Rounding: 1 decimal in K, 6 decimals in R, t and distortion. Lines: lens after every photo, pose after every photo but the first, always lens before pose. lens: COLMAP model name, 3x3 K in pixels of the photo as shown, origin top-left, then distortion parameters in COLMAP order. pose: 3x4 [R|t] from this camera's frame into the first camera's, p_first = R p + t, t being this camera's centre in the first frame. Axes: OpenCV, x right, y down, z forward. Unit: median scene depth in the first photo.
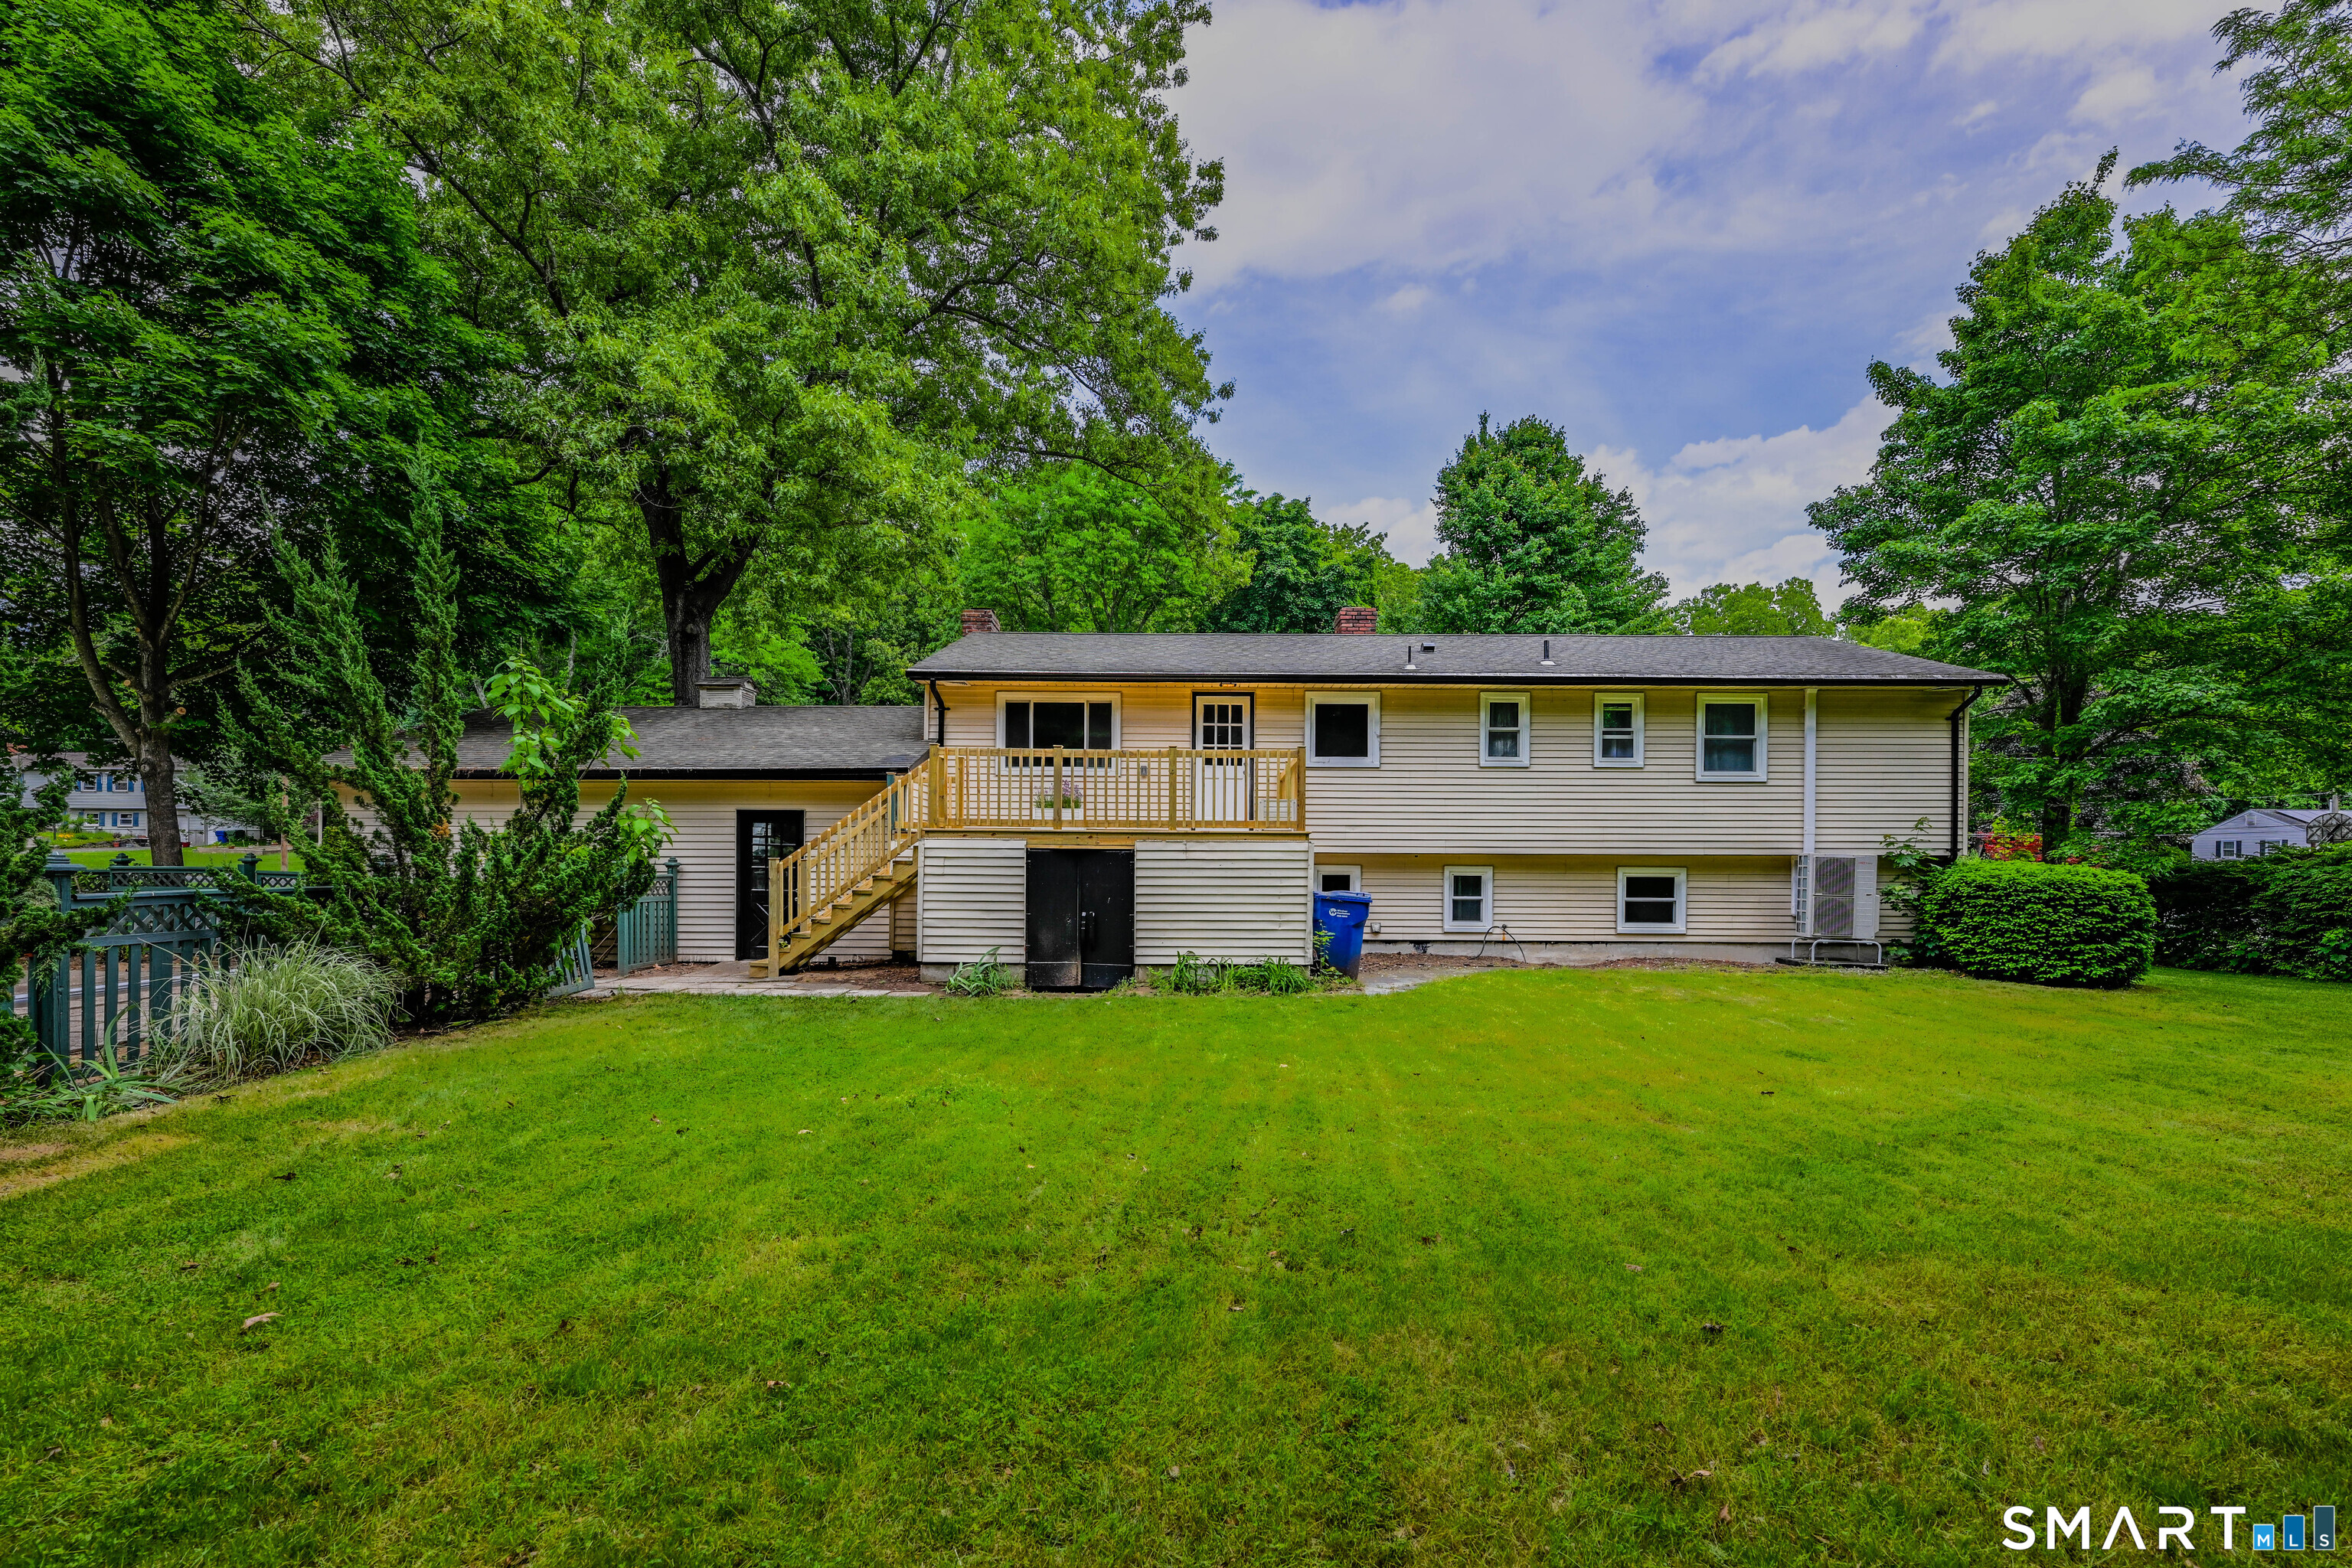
lens RADIAL K [[999.7, 0, 1142.2], [0, 999.7, 863.0], [0, 0, 1]] dist [-0.000388, -0.000070]
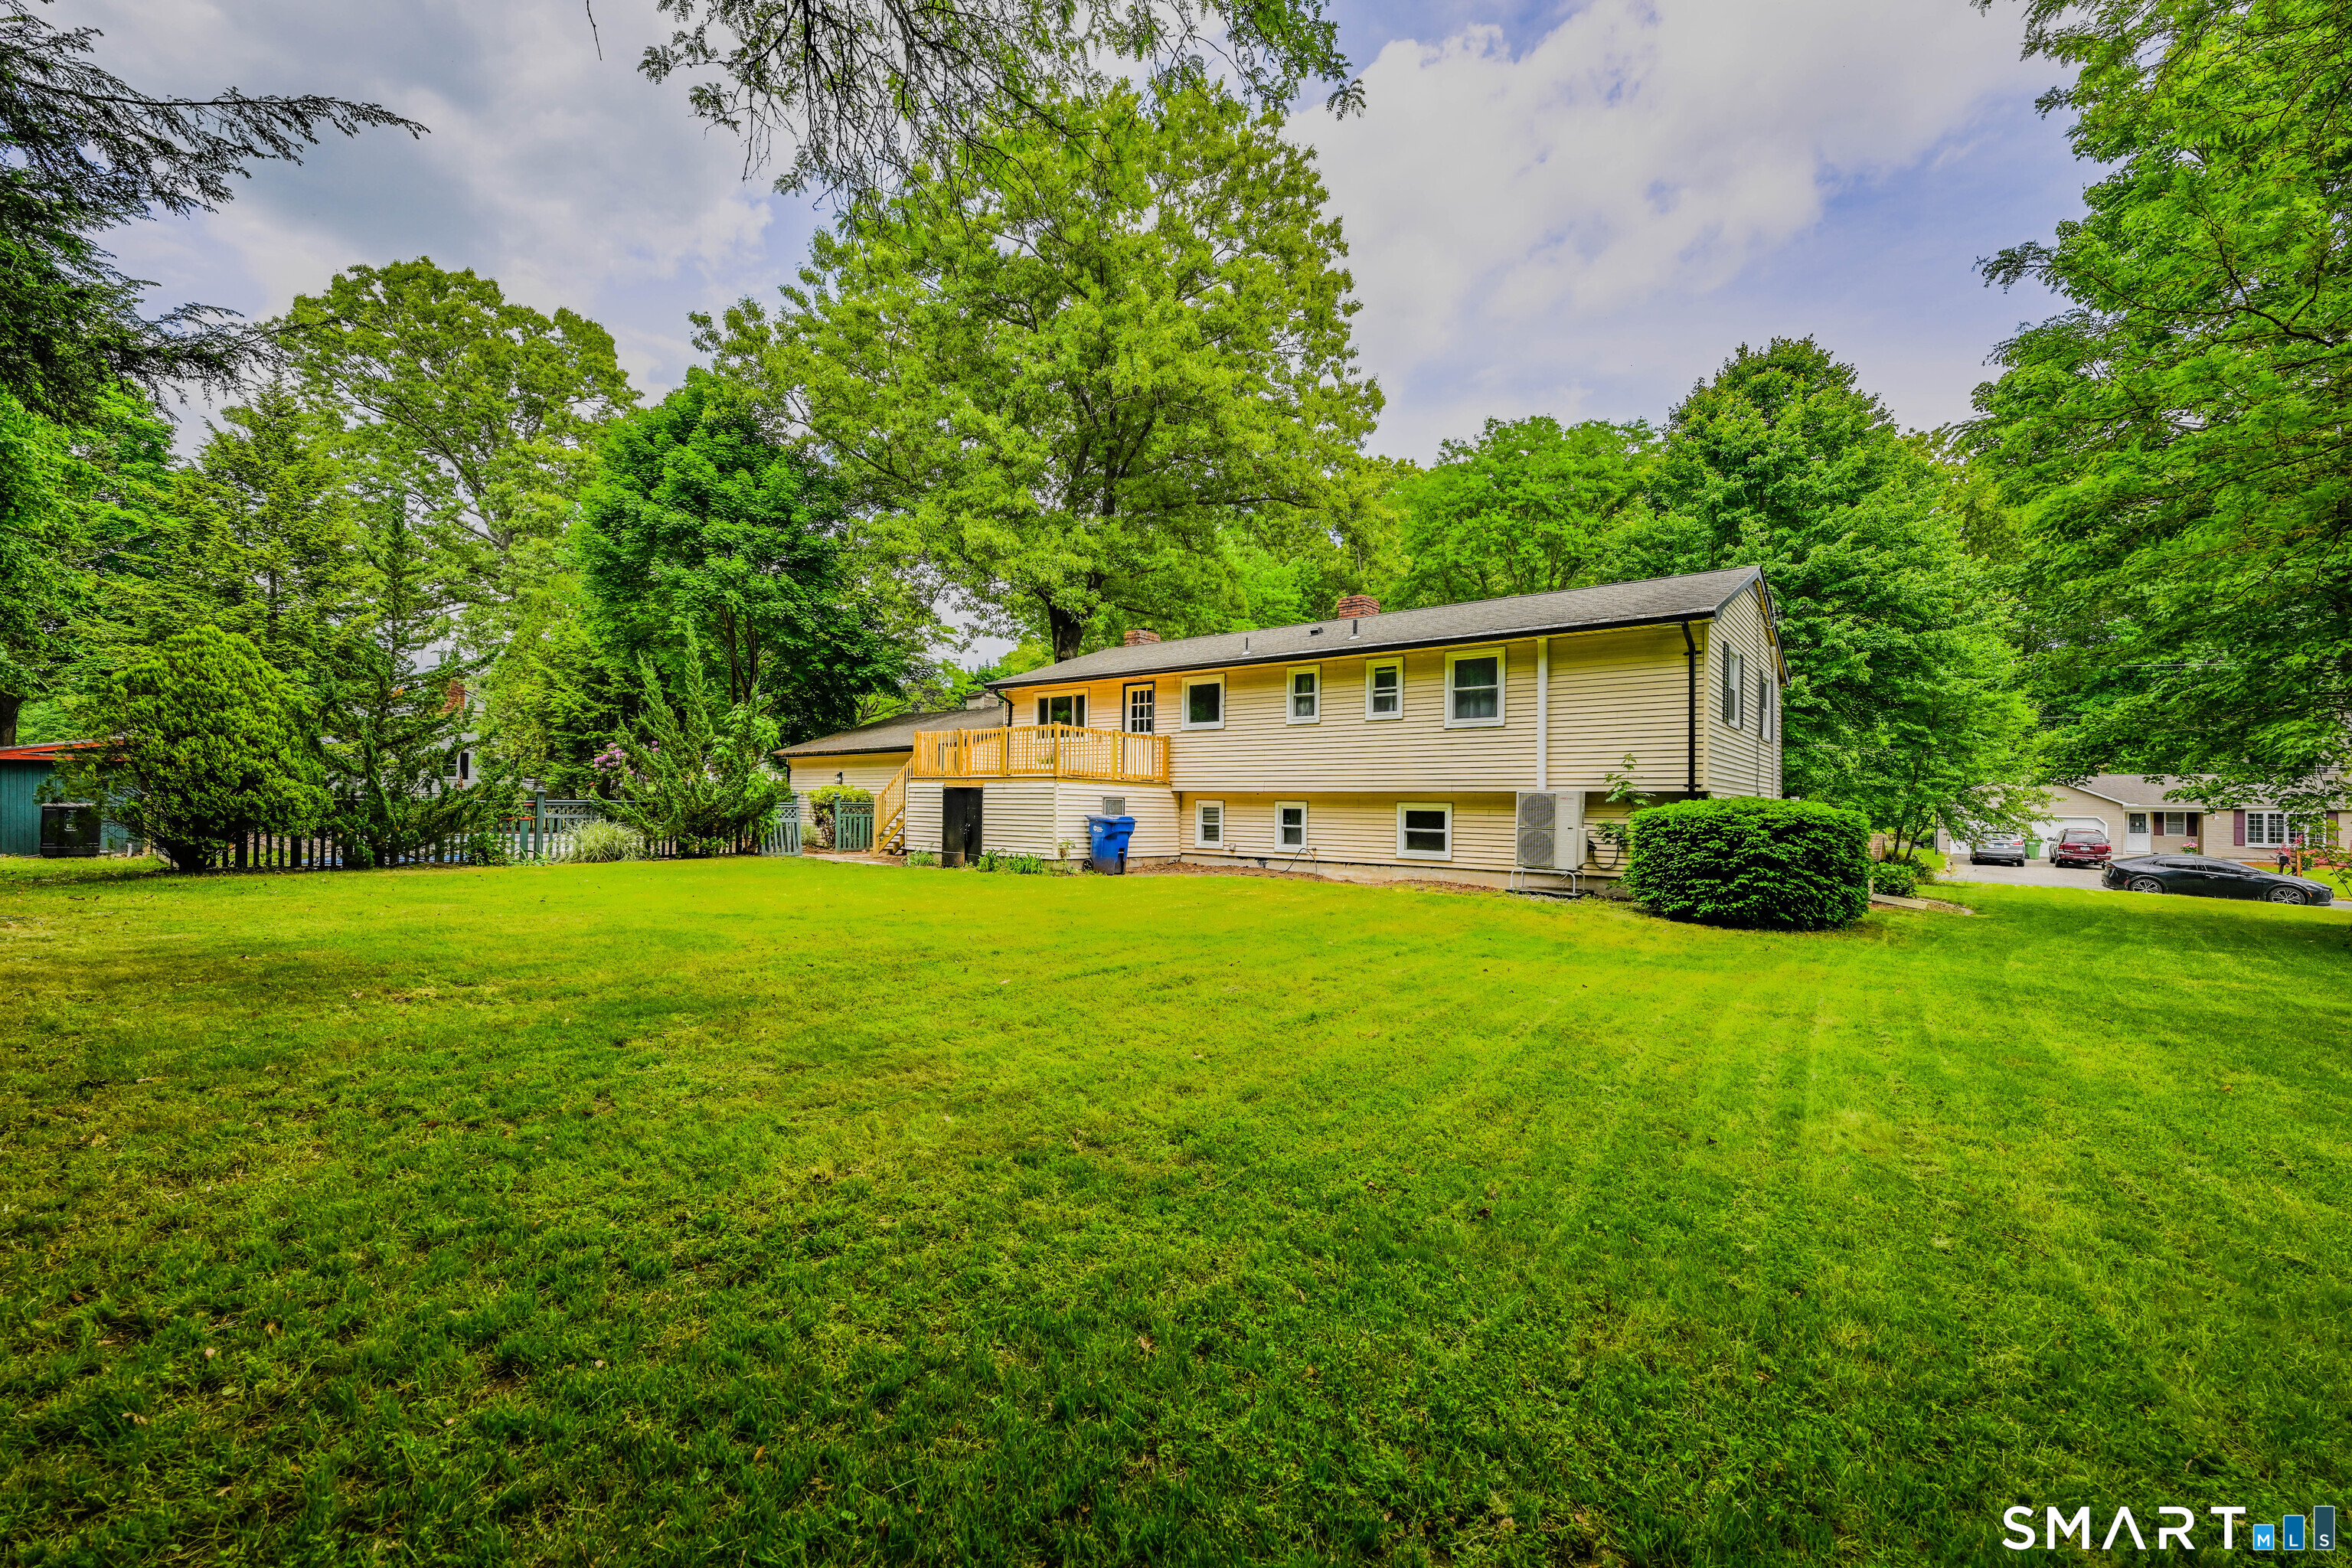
lens RADIAL K [[940.3, 0, 1176.0], [0, 940.3, 784.0], [0, 0, 1]] dist [0.000764, -0.000003]
pose [[0.779647, -0.008707, -0.626159, 0.988131], [-0.011677, 0.999527, -0.028439, 0.017475], [0.626111, 0.029484, 0.779176, -0.041260]]
